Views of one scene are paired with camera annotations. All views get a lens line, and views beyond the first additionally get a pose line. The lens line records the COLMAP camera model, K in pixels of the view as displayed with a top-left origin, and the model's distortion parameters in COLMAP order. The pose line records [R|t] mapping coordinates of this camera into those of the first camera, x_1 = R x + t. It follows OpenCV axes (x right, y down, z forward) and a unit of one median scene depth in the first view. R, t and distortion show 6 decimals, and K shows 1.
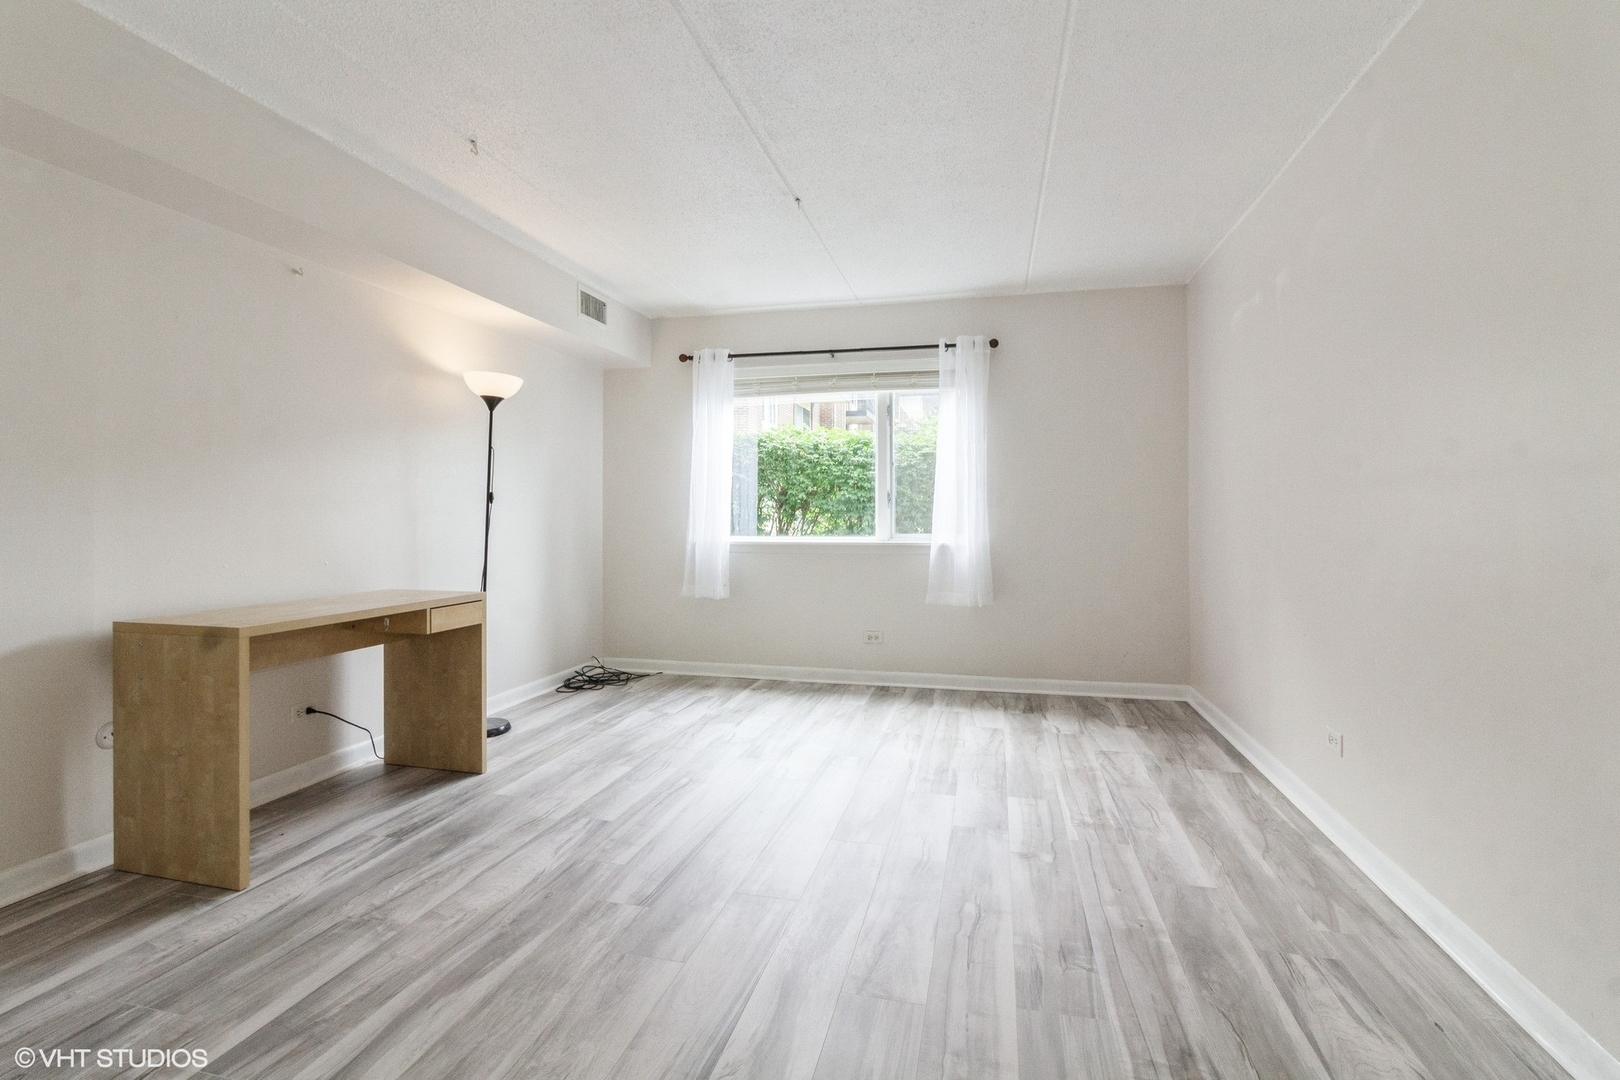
lens RADIAL K [[757.1, 0, 814.1], [0, 757.1, 521.3], [0, 0, 1]] dist [0.001642, 0.000223]
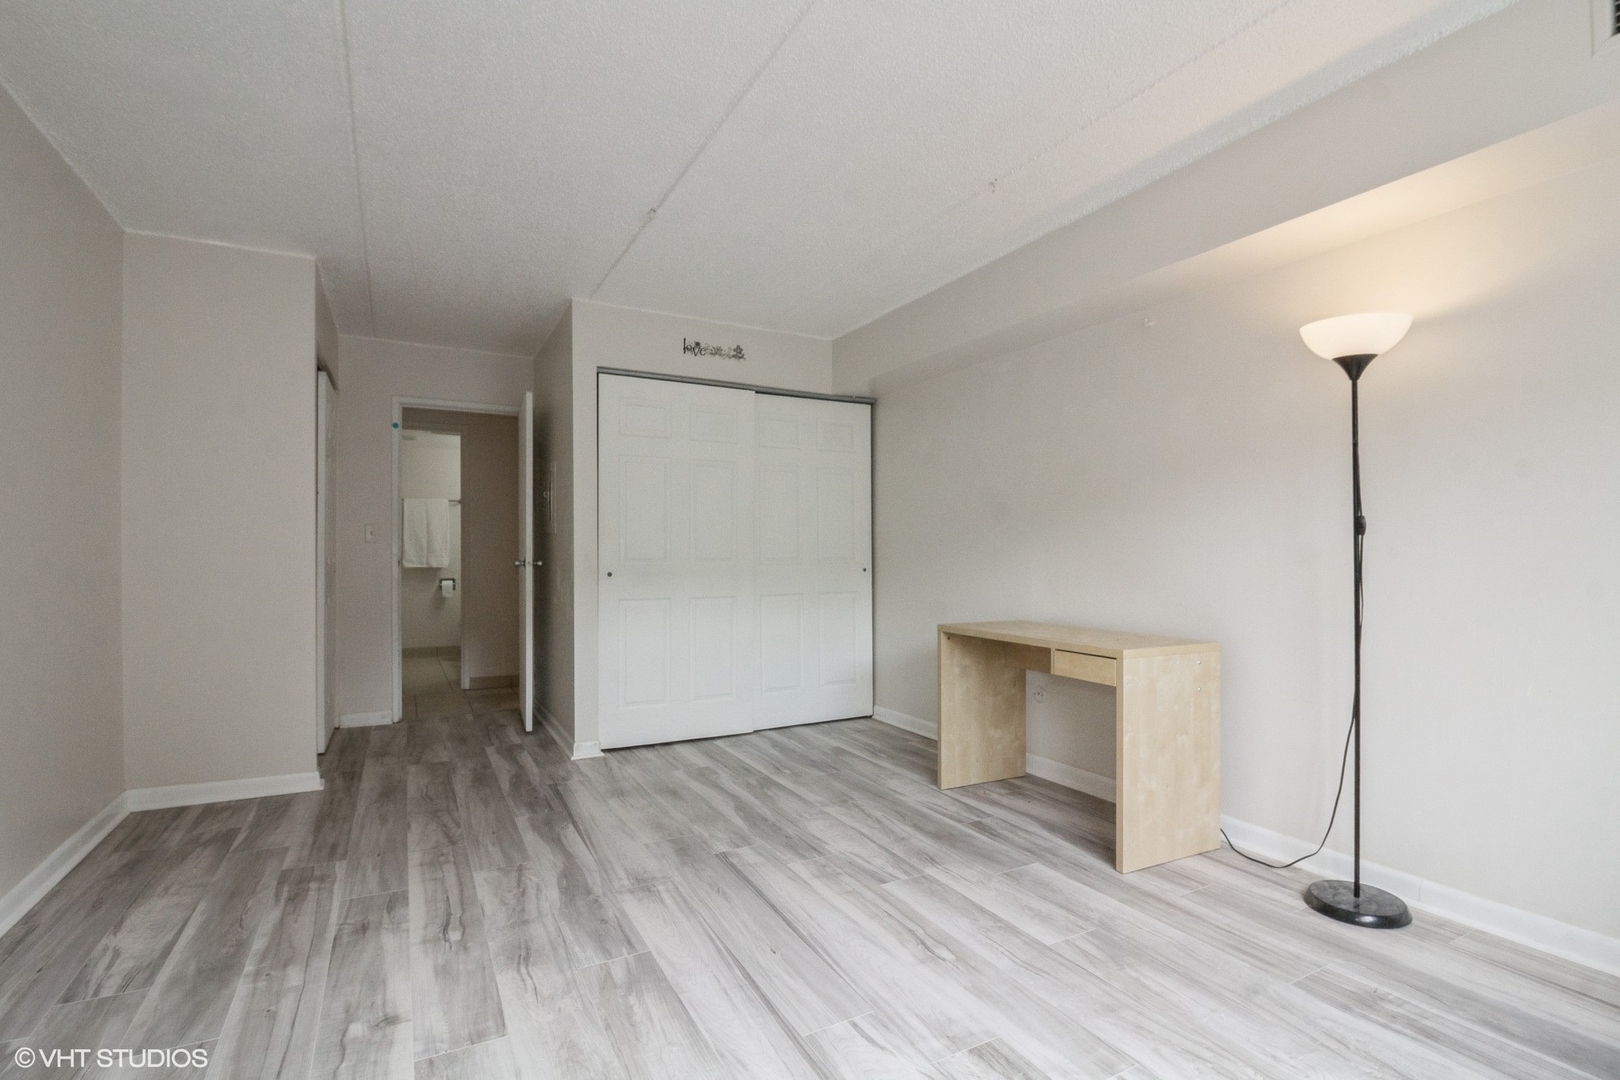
lens RADIAL K [[765.5, 0, 827.2], [0, 765.5, 490.7], [0, 0, 1]] dist [0.000616, -0.012369]
pose [[-0.737682, -0.055489, -0.672864, 0.538260], [-0.006946, 0.997188, -0.074620, -0.020481], [0.675113, -0.050372, -0.735993, 2.038114]]
